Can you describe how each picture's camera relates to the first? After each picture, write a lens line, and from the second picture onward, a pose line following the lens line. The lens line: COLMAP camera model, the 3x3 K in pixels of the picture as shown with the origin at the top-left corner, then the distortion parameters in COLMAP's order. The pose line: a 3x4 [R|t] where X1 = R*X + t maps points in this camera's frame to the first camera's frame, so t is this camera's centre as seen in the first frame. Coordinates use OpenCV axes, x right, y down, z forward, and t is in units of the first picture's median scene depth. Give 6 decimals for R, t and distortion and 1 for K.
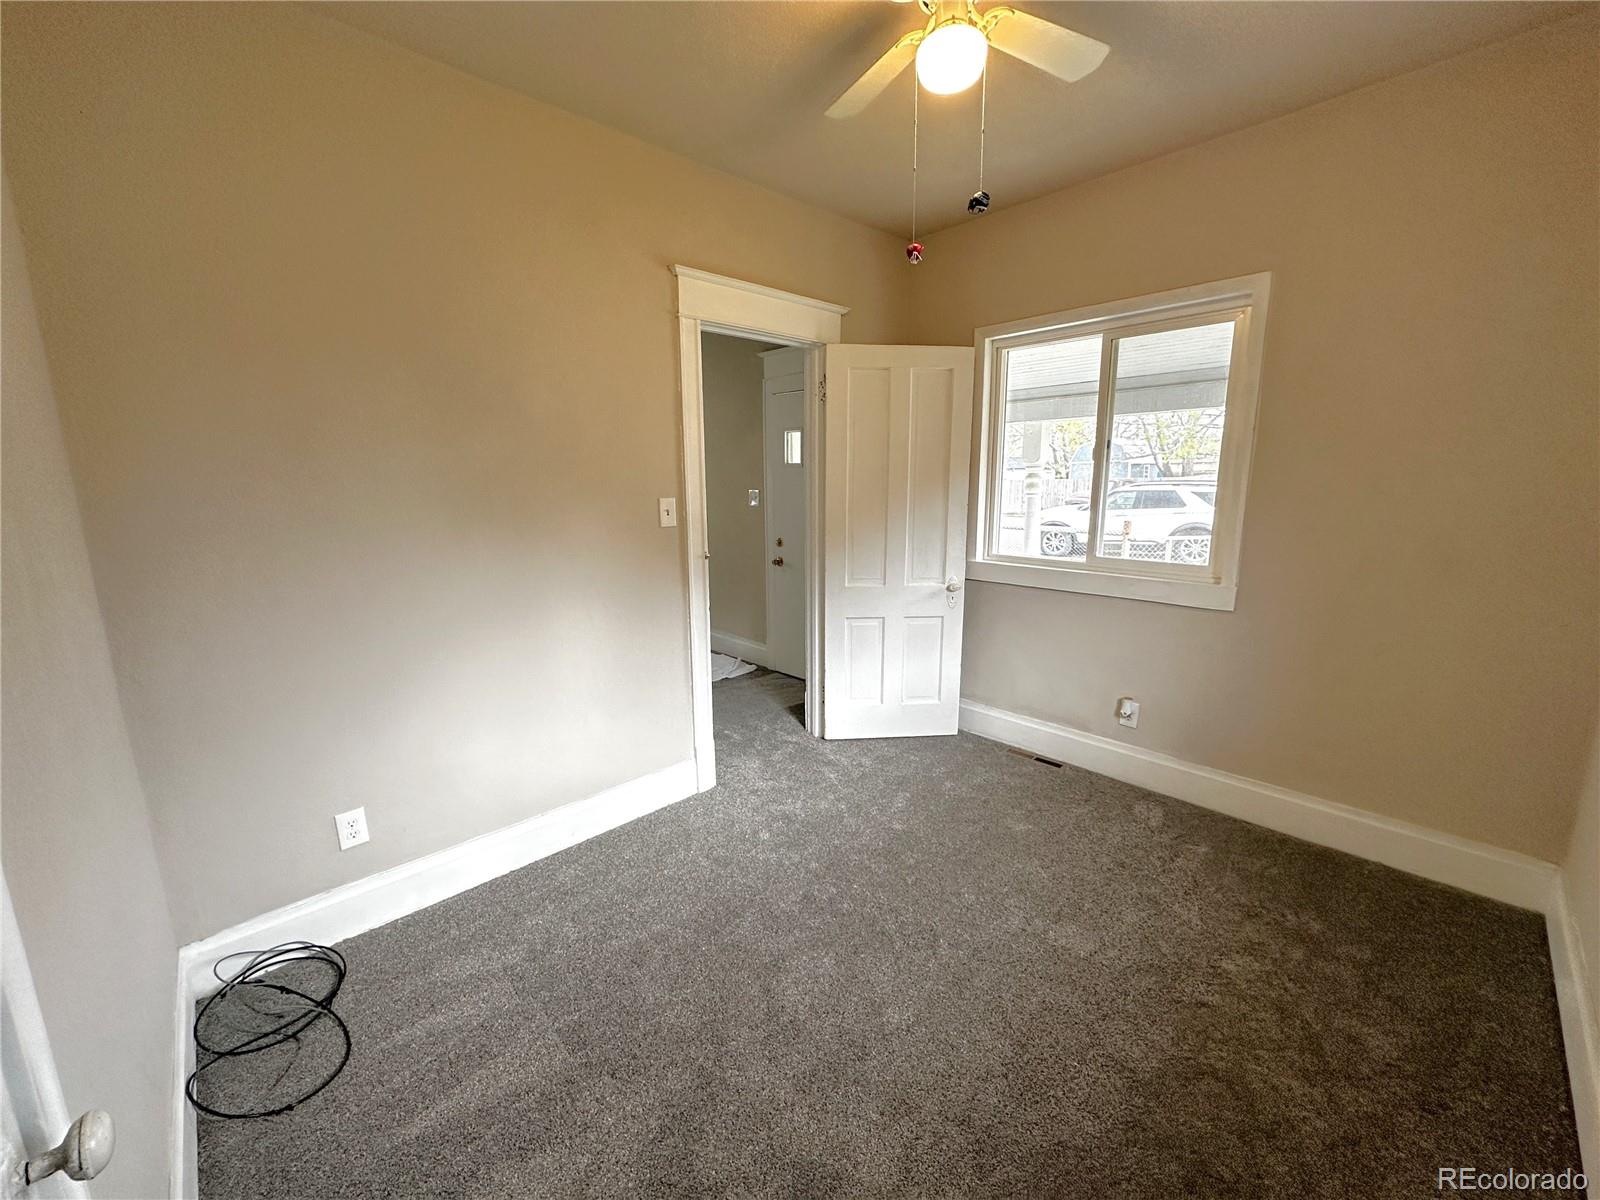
lens RADIAL K [[637.7, 0, 804.5], [0, 637.7, 595.7], [0, 0, 1]] dist [0.000106, -0.000646]
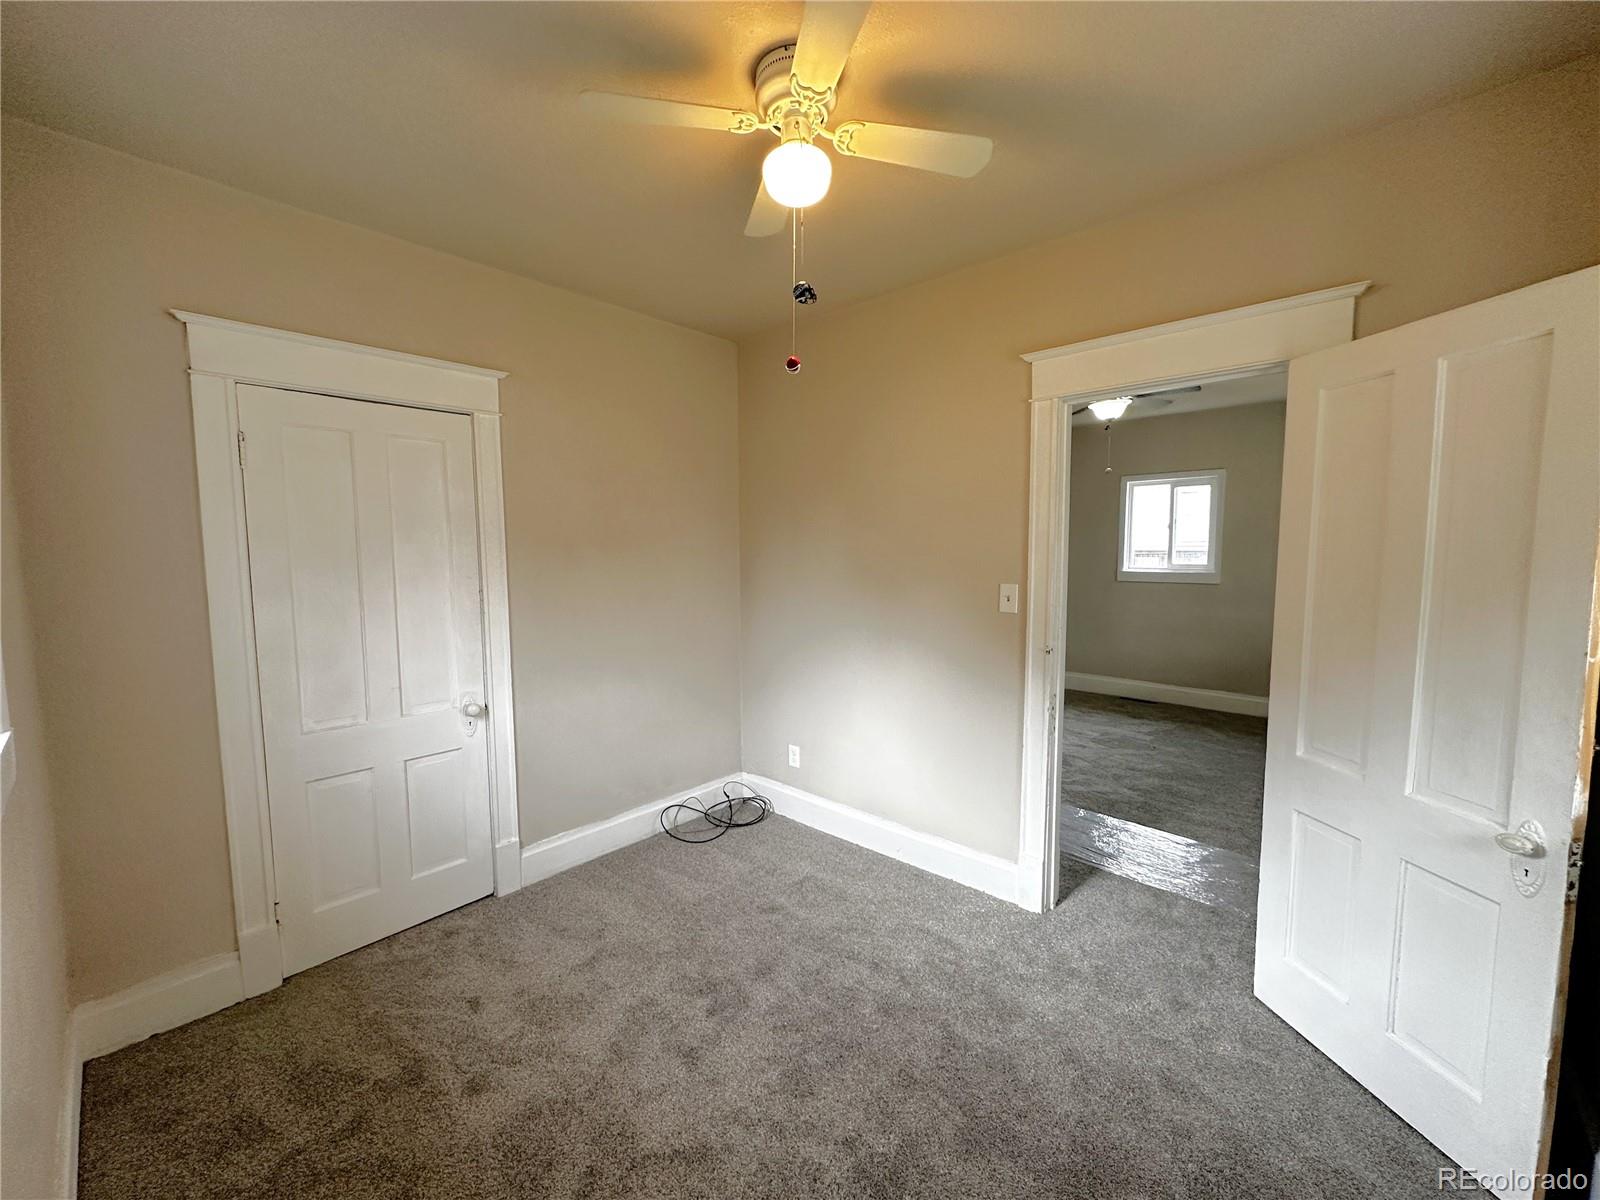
lens RADIAL K [[637.7, 0, 805.6], [0, 637.7, 599.8], [0, 0, 1]] dist [0.000106, -0.000646]
pose [[0.070276, 0.087744, -0.993661, 0.754938], [-0.182640, 0.980417, 0.073658, -0.145245], [0.980665, 0.176306, 0.084926, 0.610315]]
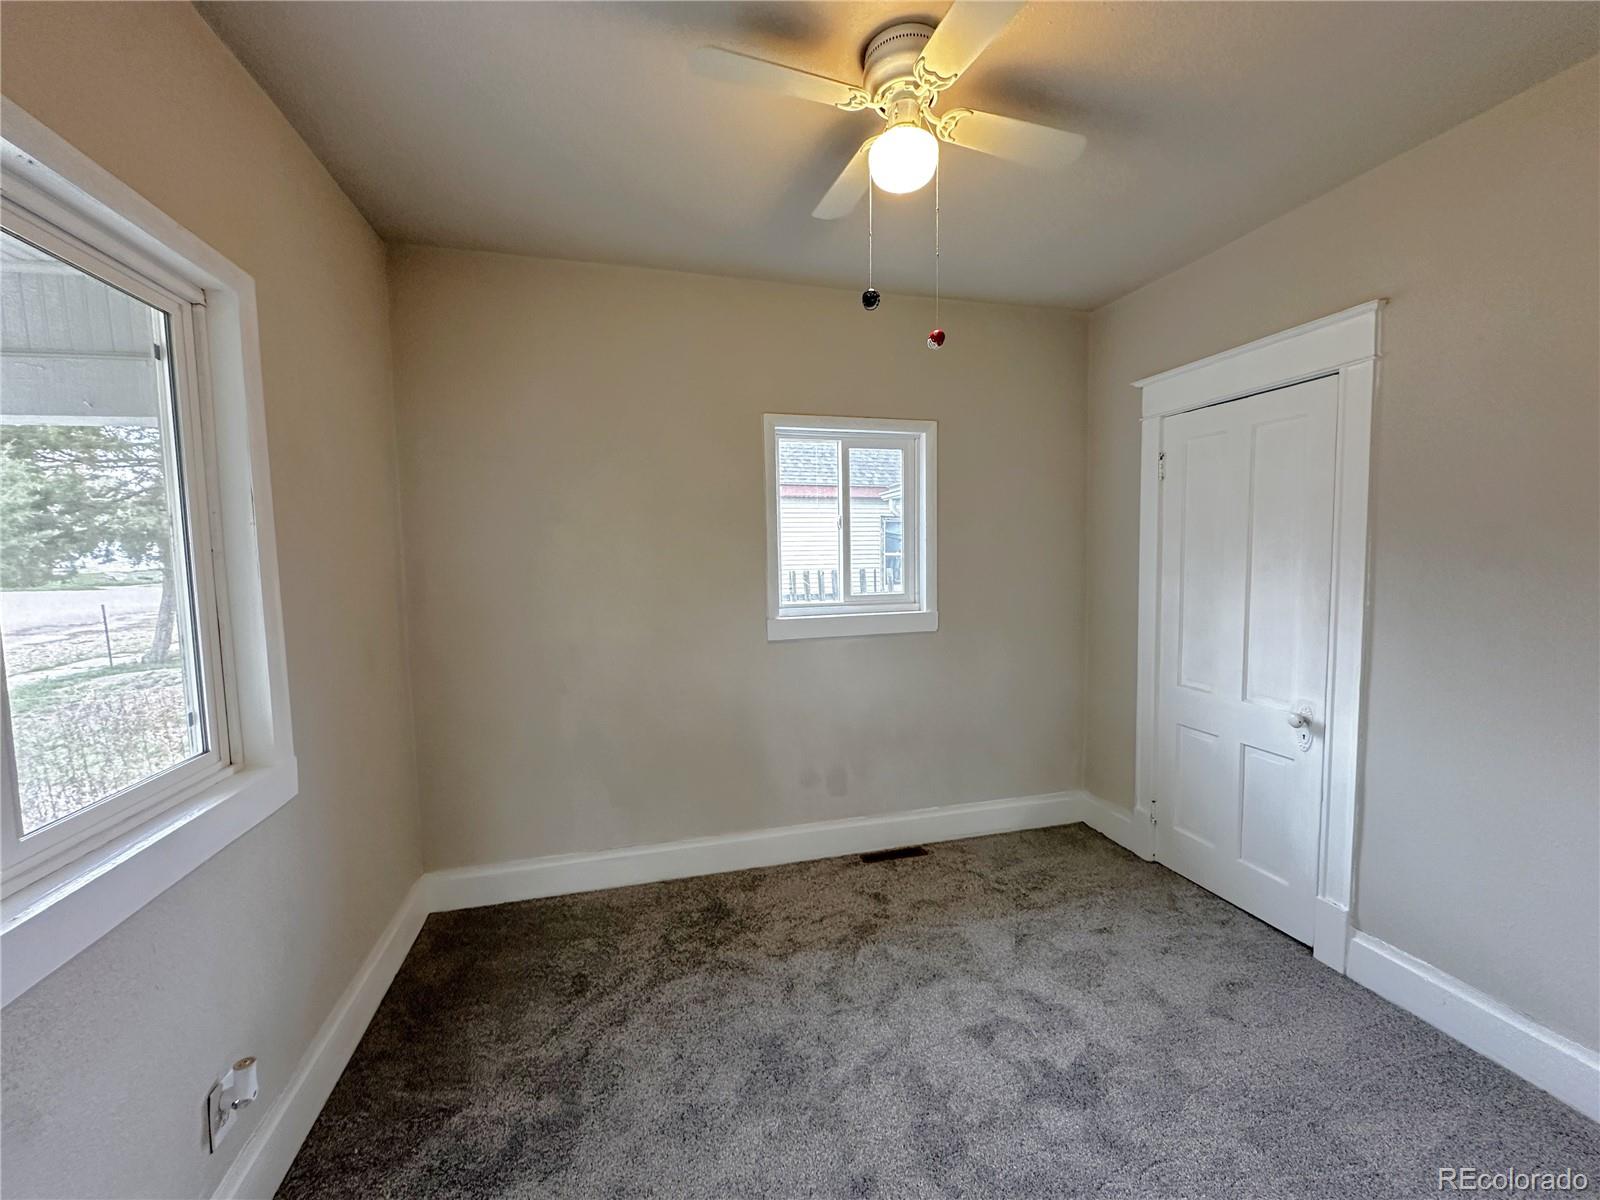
lens RADIAL K [[637.7, 0, 797.4], [0, 637.7, 599.5], [0, 0, 1]] dist [0.000106, -0.000646]
pose [[-0.874742, -0.016691, 0.484302, -0.067826], [0.112531, 0.965090, 0.236513, -0.247696], [-0.471343, 0.261387, -0.842326, 1.217408]]
